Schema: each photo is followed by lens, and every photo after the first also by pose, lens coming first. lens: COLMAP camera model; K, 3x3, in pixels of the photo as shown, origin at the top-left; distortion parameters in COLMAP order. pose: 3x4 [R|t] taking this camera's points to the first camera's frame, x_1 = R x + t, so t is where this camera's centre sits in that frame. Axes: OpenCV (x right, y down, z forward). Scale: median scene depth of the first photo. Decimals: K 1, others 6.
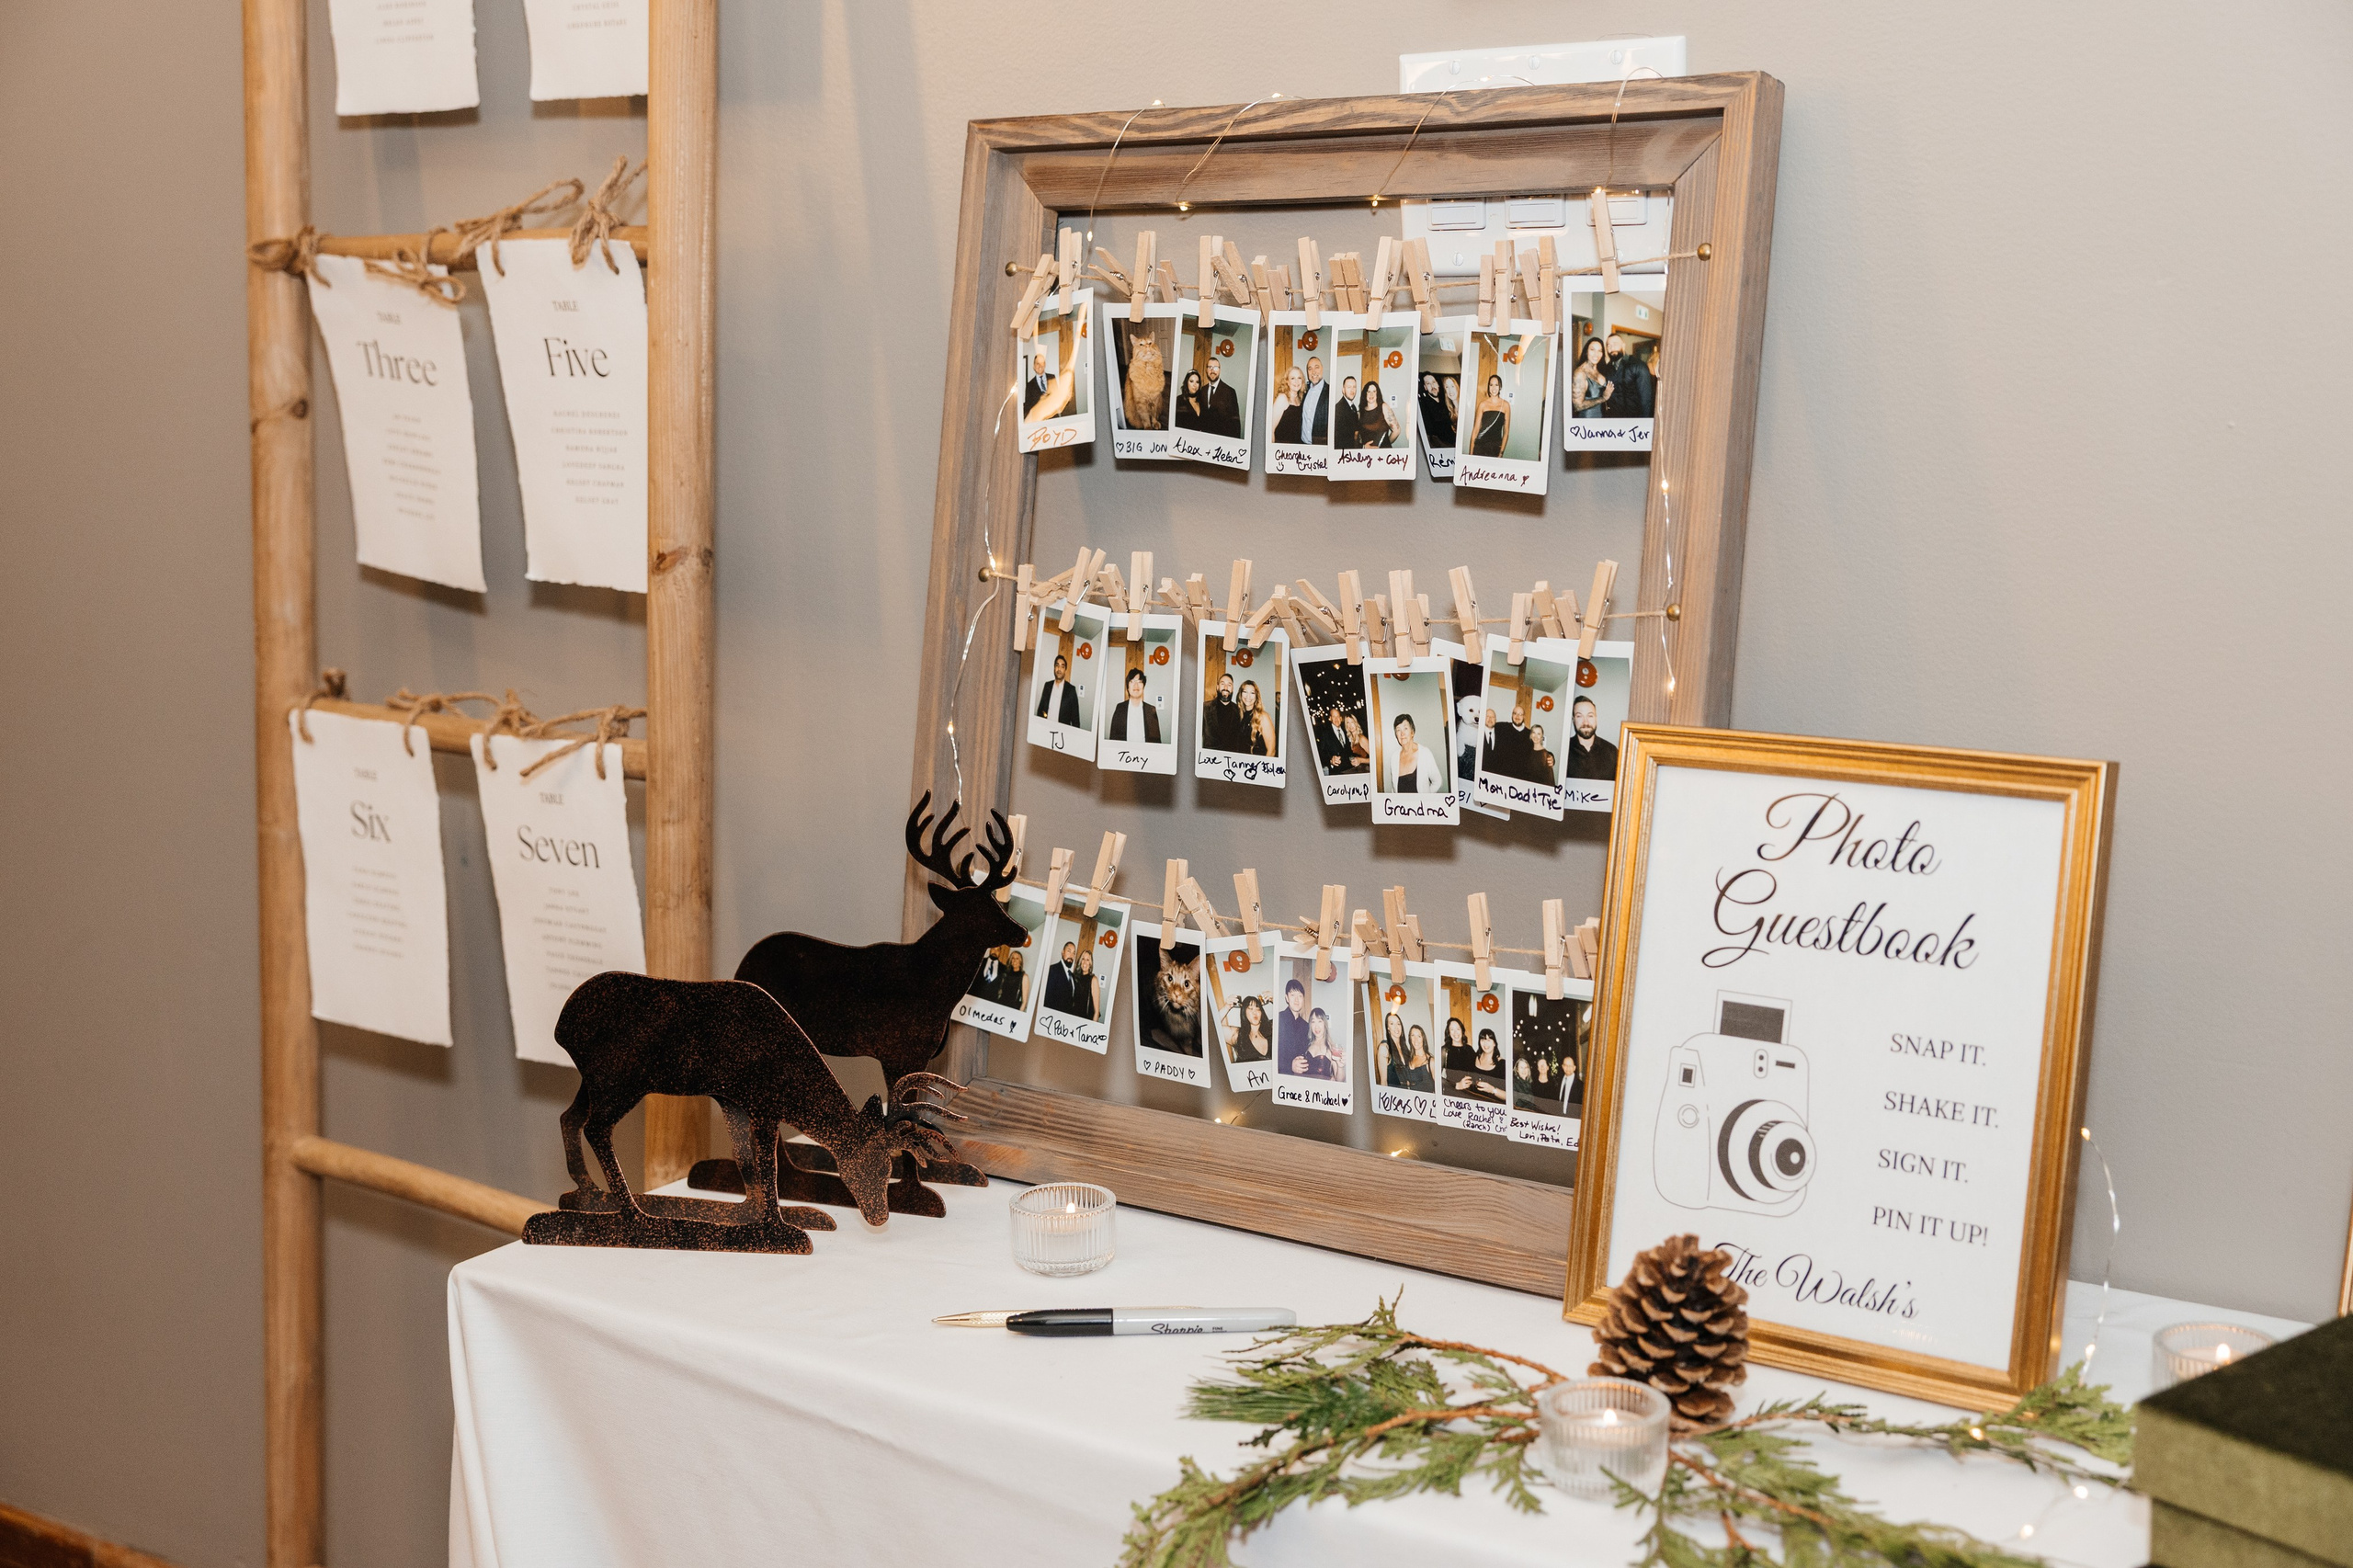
lens RADIAL K [[2905.9, 0, 1176.0], [0, 2905.9, 785.7], [0, 0, 1]] dist [-0.039967, 0.000000]
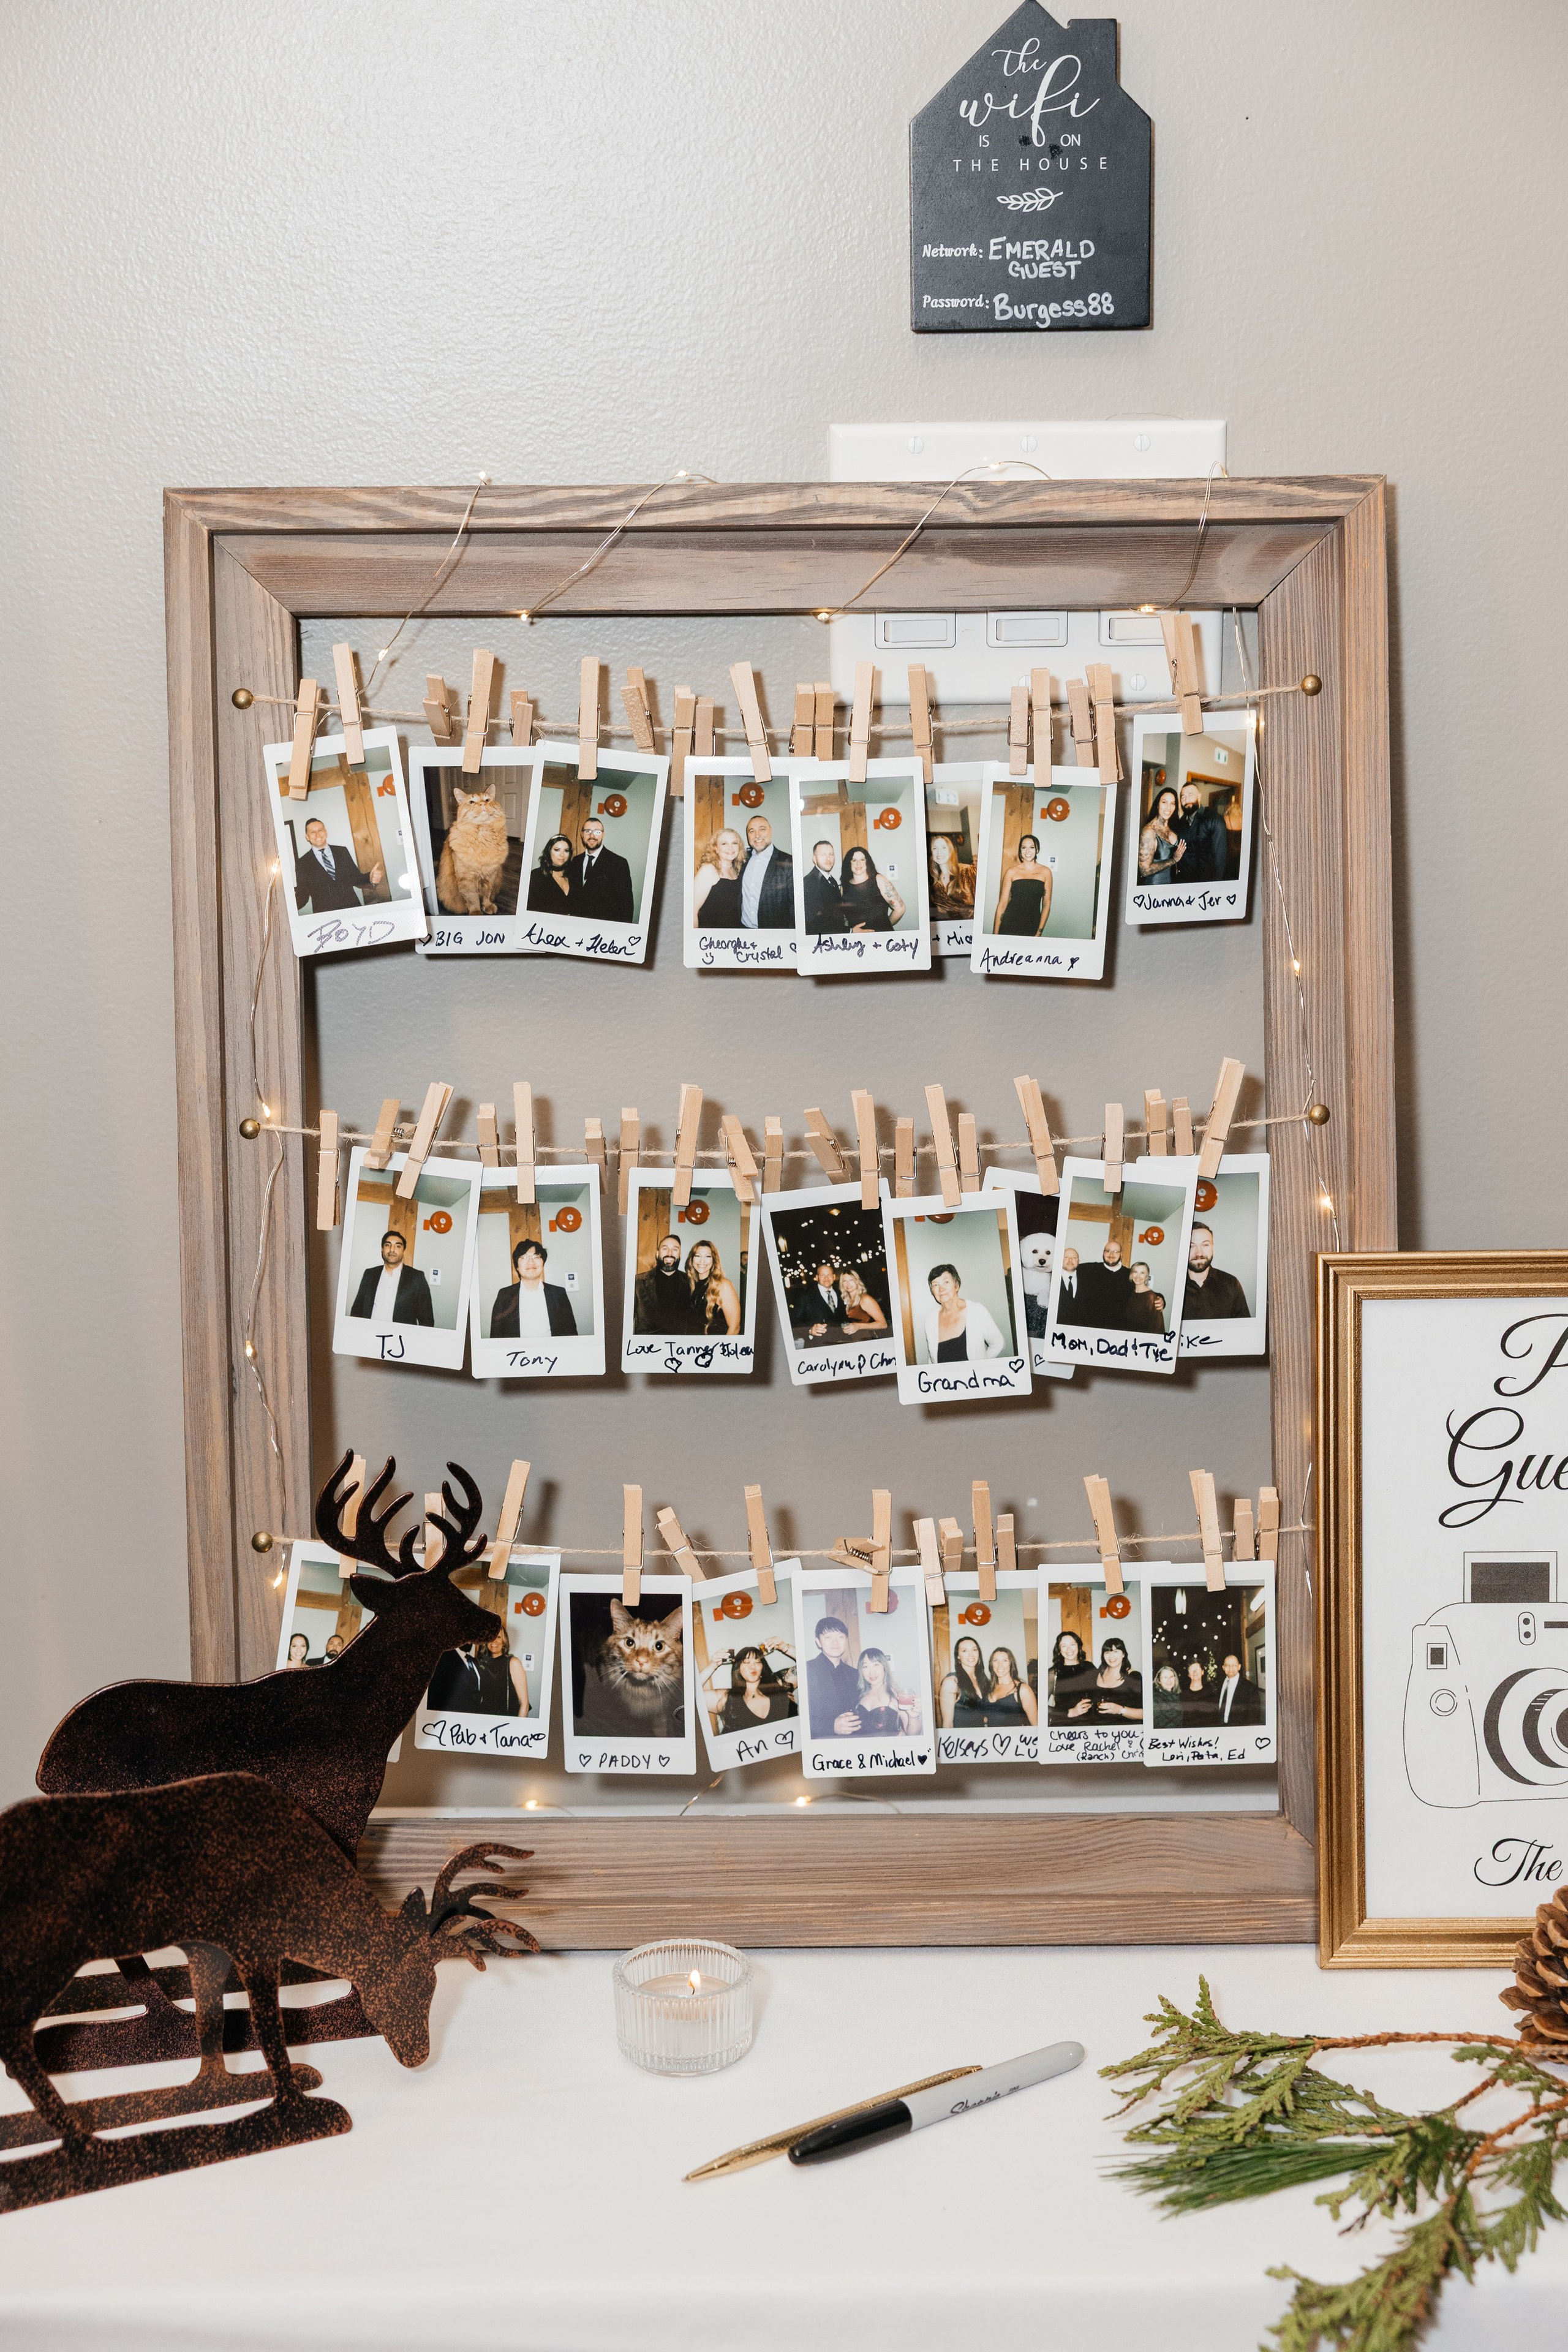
lens RADIAL K [[3590.8, 0, 784.7], [0, 3590.8, 1173.2], [0, 0, 1]] dist [-0.019224, 0.000000]
pose [[0.802758, -0.116600, 0.584794, -0.523208], [0.097477, 0.993164, 0.064215, -0.115748], [-0.588284, 0.005454, 0.808636, 0.229128]]
